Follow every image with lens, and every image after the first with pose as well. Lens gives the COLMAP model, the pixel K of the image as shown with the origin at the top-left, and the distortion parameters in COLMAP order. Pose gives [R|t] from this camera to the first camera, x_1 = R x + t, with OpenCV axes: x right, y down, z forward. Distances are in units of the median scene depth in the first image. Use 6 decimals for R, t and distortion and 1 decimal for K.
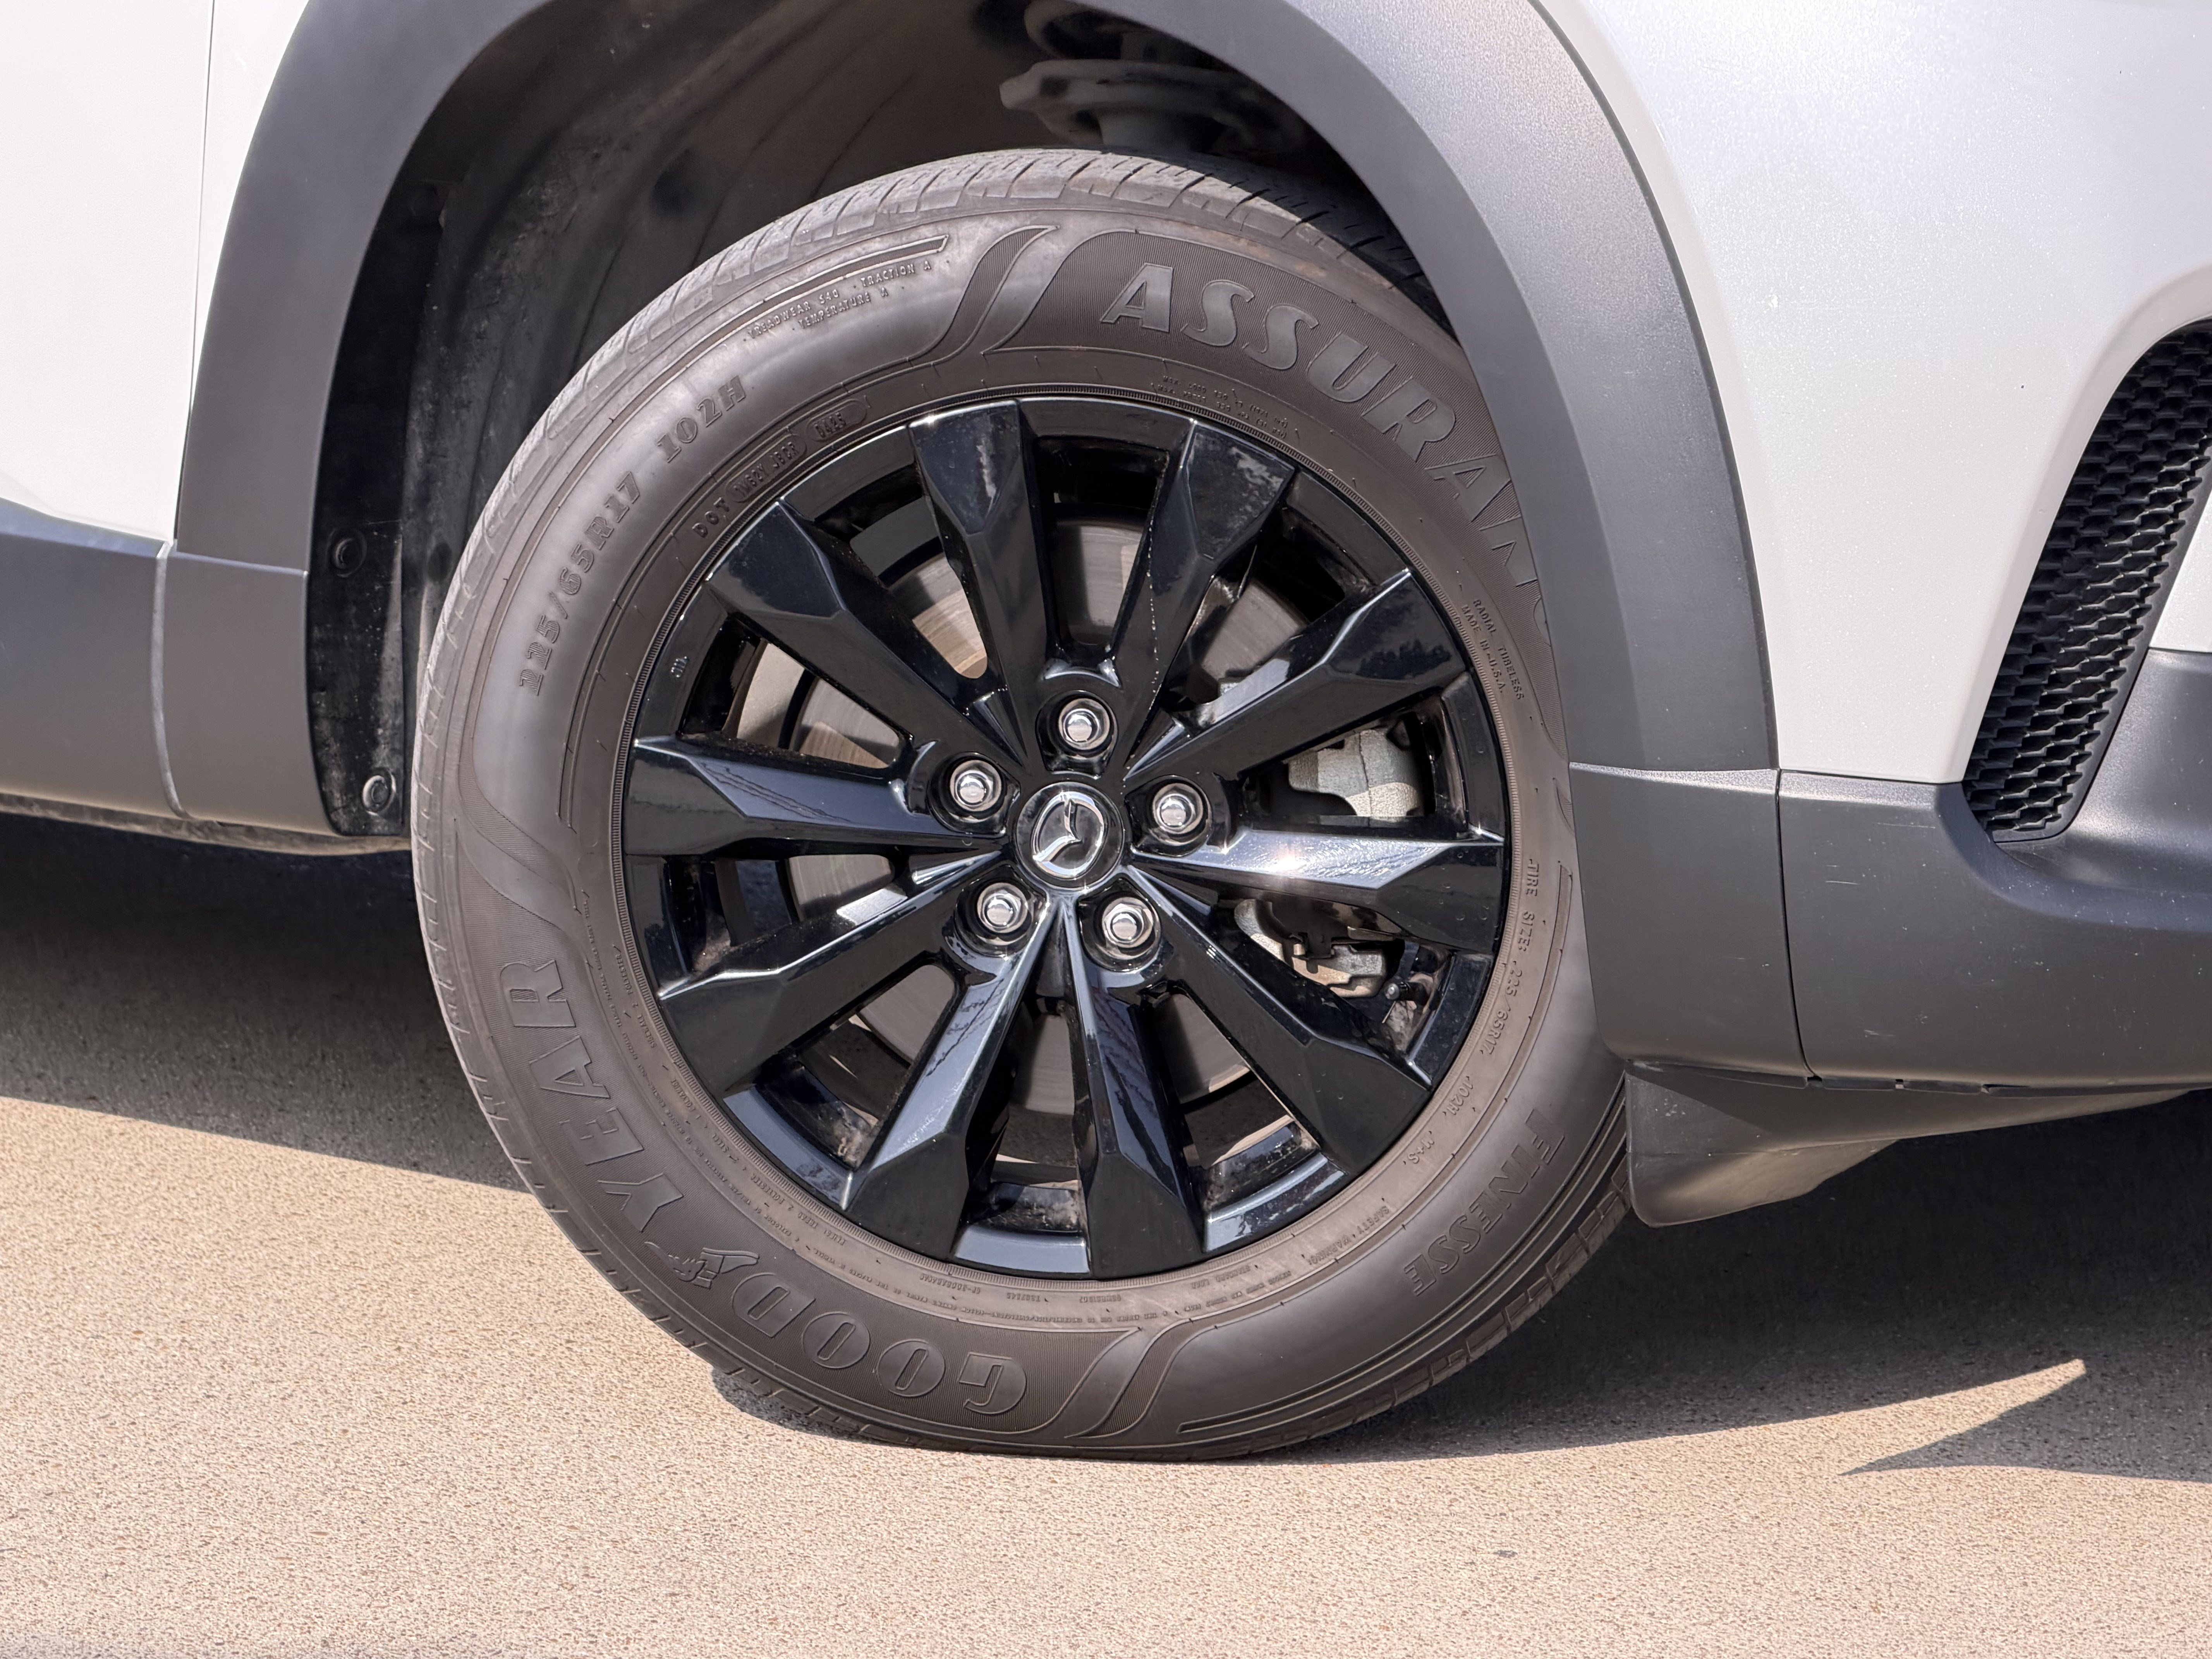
lens RADIAL K [[7191.1, 0, 1106.0], [0, 7191.1, 829.5], [0, 0, 1]] dist [-0.078714, 0.715676]
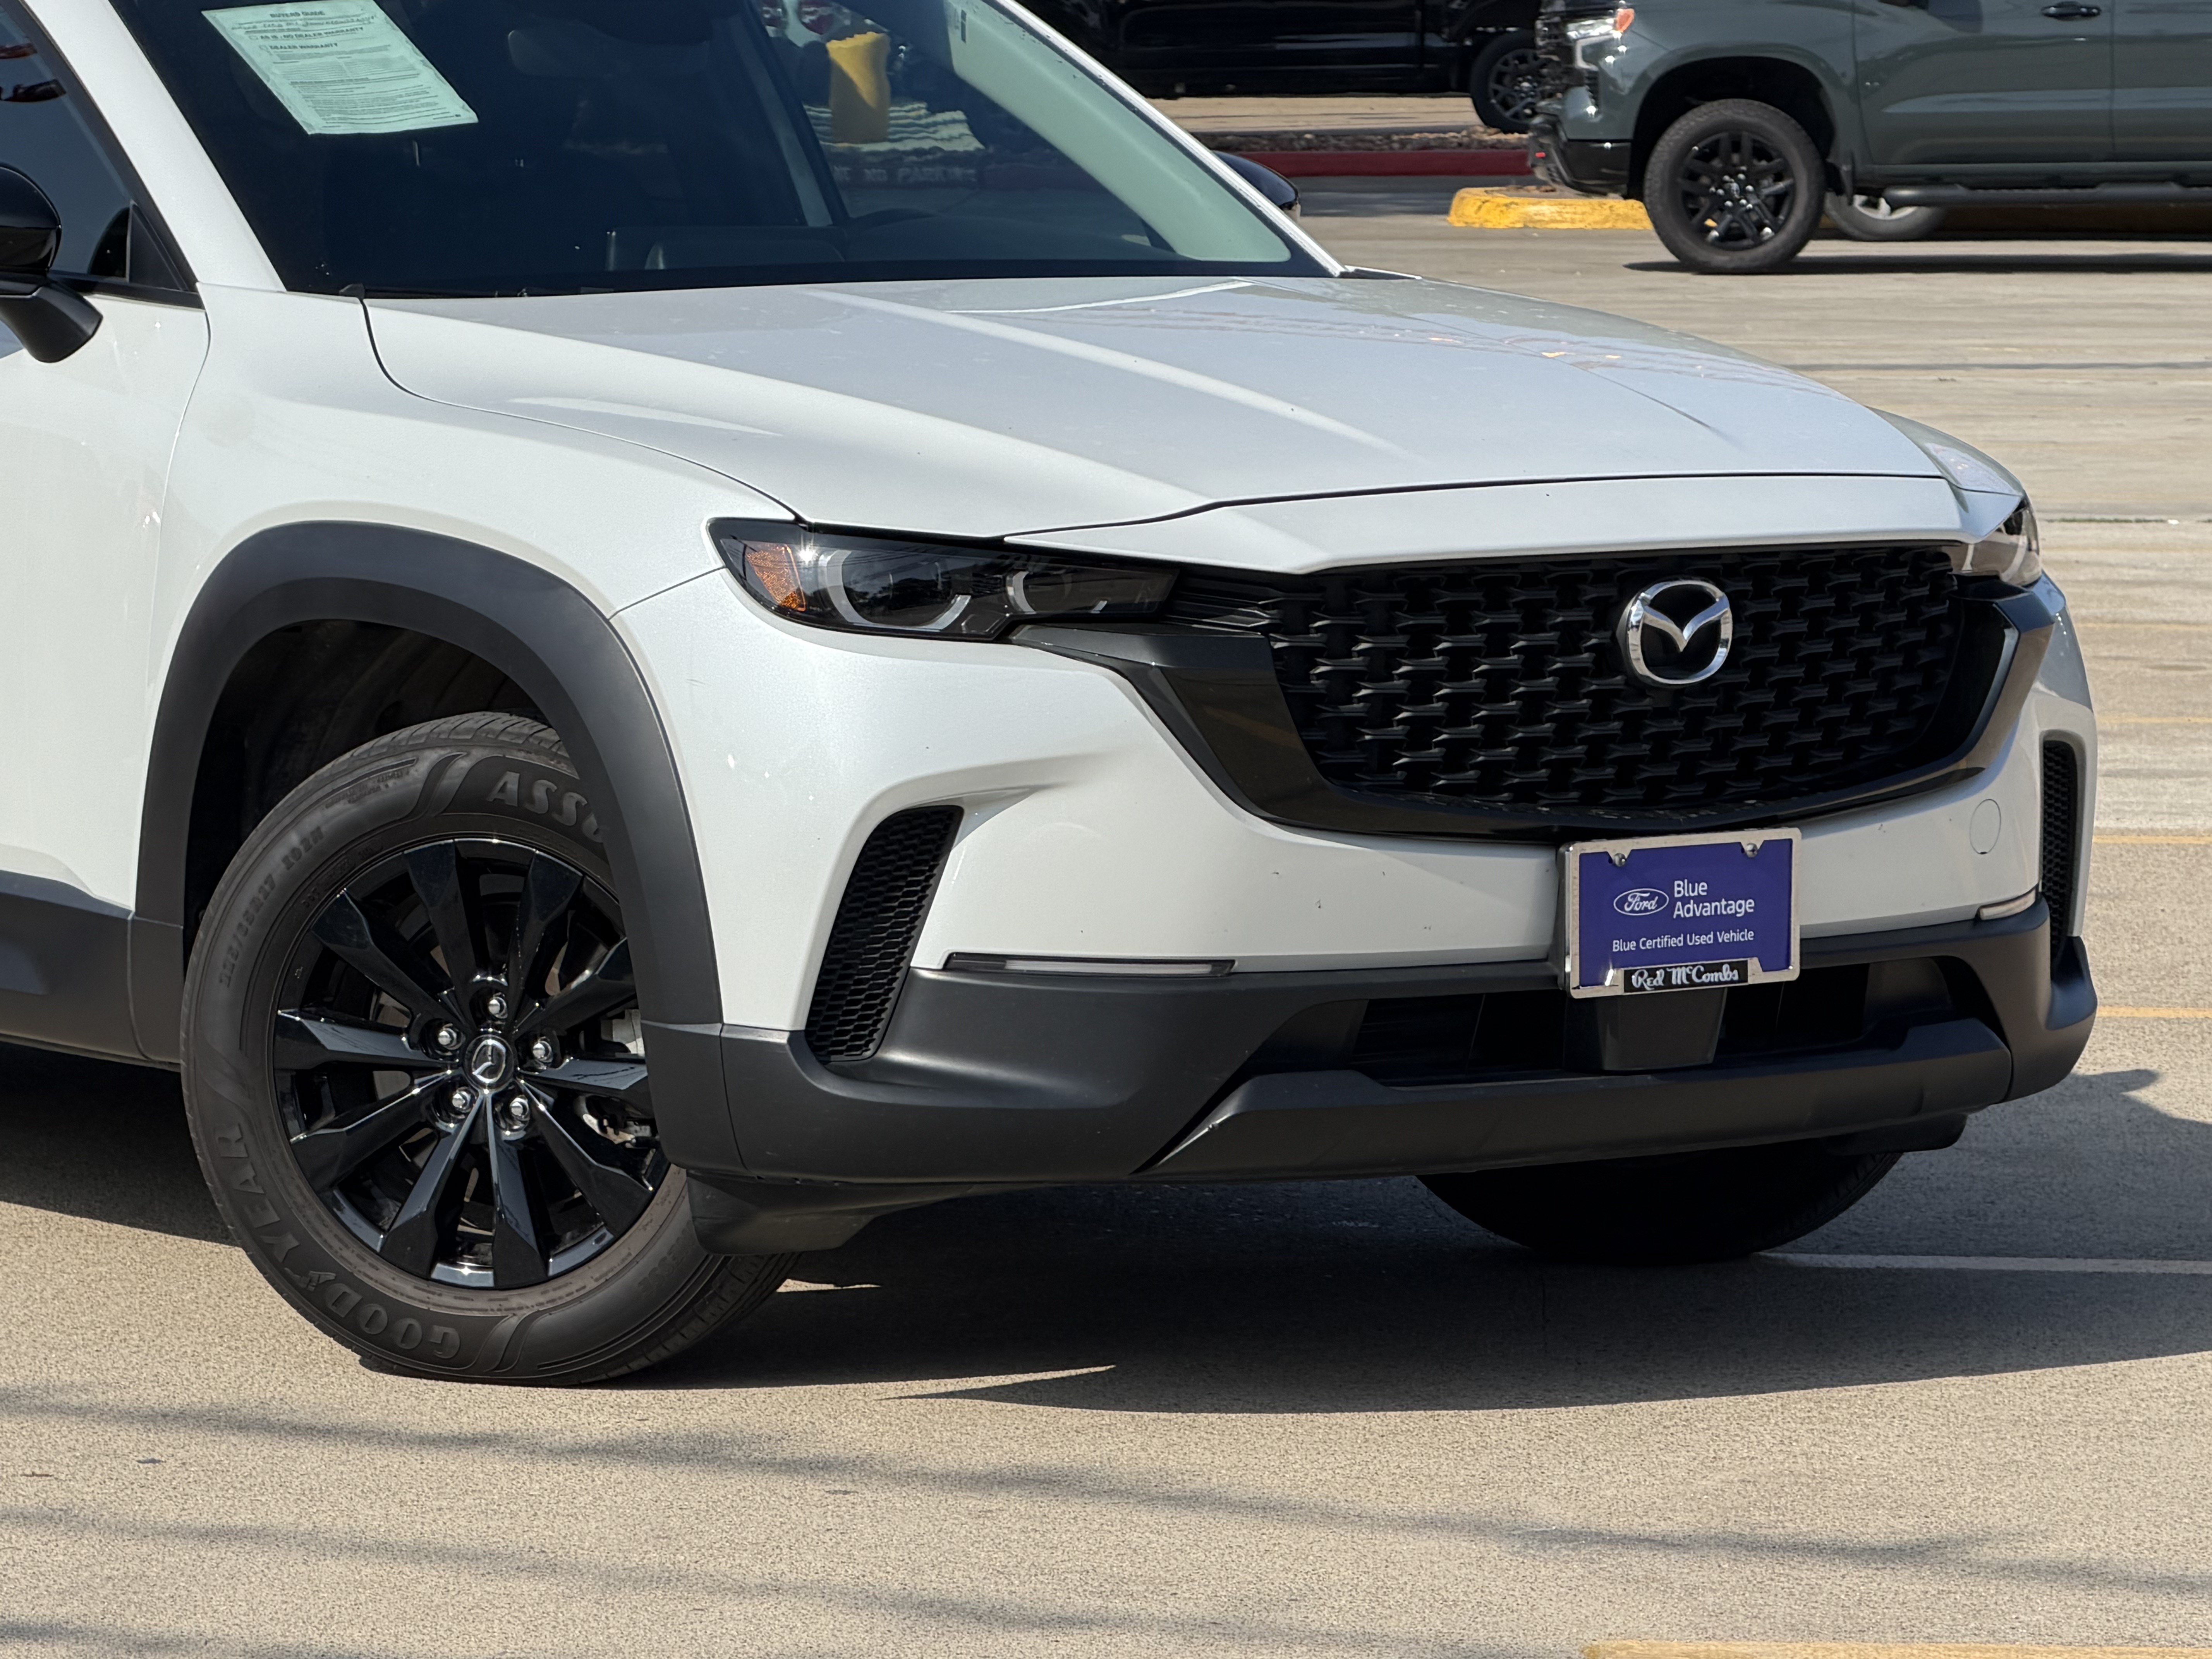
lens RADIAL K [[9942.2, 0, 1106.0], [0, 9942.2, 829.5], [0, 0, 1]] dist [0.872048, 2.843246]
pose [[0.963692, 0.008043, -0.266894, 0.884389], [-0.022901, 0.998353, -0.052604, 0.077049], [0.266032, 0.056807, 0.962289, -1.581121]]
